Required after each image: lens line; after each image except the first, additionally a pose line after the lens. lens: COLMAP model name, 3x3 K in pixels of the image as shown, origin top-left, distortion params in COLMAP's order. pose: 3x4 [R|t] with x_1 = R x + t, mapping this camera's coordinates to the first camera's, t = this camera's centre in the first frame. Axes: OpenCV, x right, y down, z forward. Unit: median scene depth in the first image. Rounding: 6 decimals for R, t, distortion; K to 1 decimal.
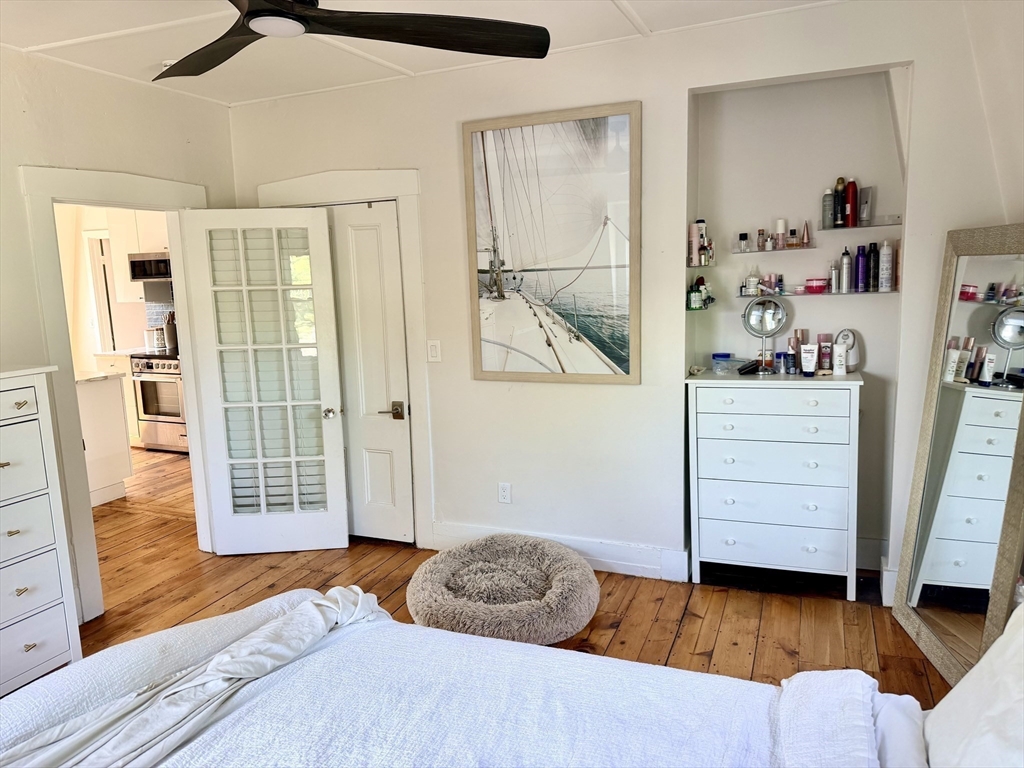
lens RADIAL K [[721.9, 0, 517.5], [0, 721.9, 383.2], [0, 0, 1]] dist [0.013599, -0.017990]
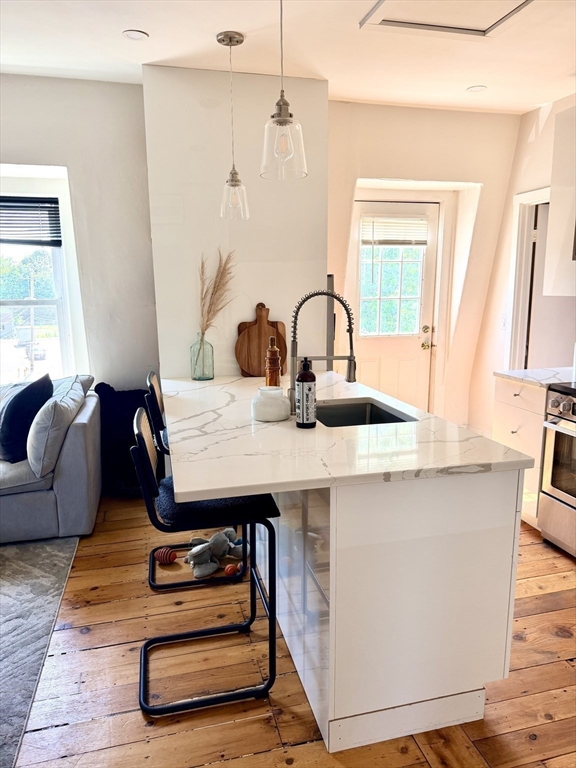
lens RADIAL K [[541.4, 0, 292.6], [0, 541.4, 386.8], [0, 0, 1]] dist [0.013599, -0.017990]
pose [[0.598008, 0.169530, -0.783356, -0.307923], [-0.134909, 0.984720, 0.110120, -0.058173], [0.790055, 0.039829, 0.611741, 0.556264]]
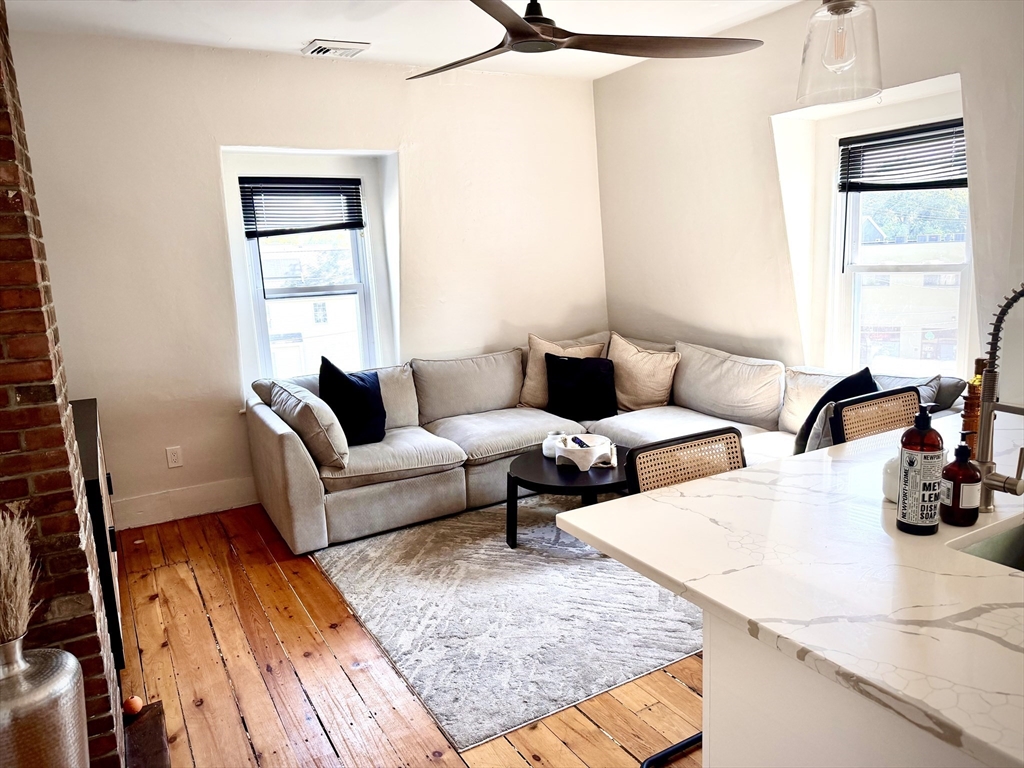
lens RADIAL K [[721.9, 0, 520.9], [0, 721.9, 383.3], [0, 0, 1]] dist [0.013599, -0.017990]
pose [[-0.595841, 0.205083, -0.776475, -0.297181], [-0.055193, 0.954102, 0.294352, -0.106899], [0.801203, 0.218243, -0.557174, 0.765875]]
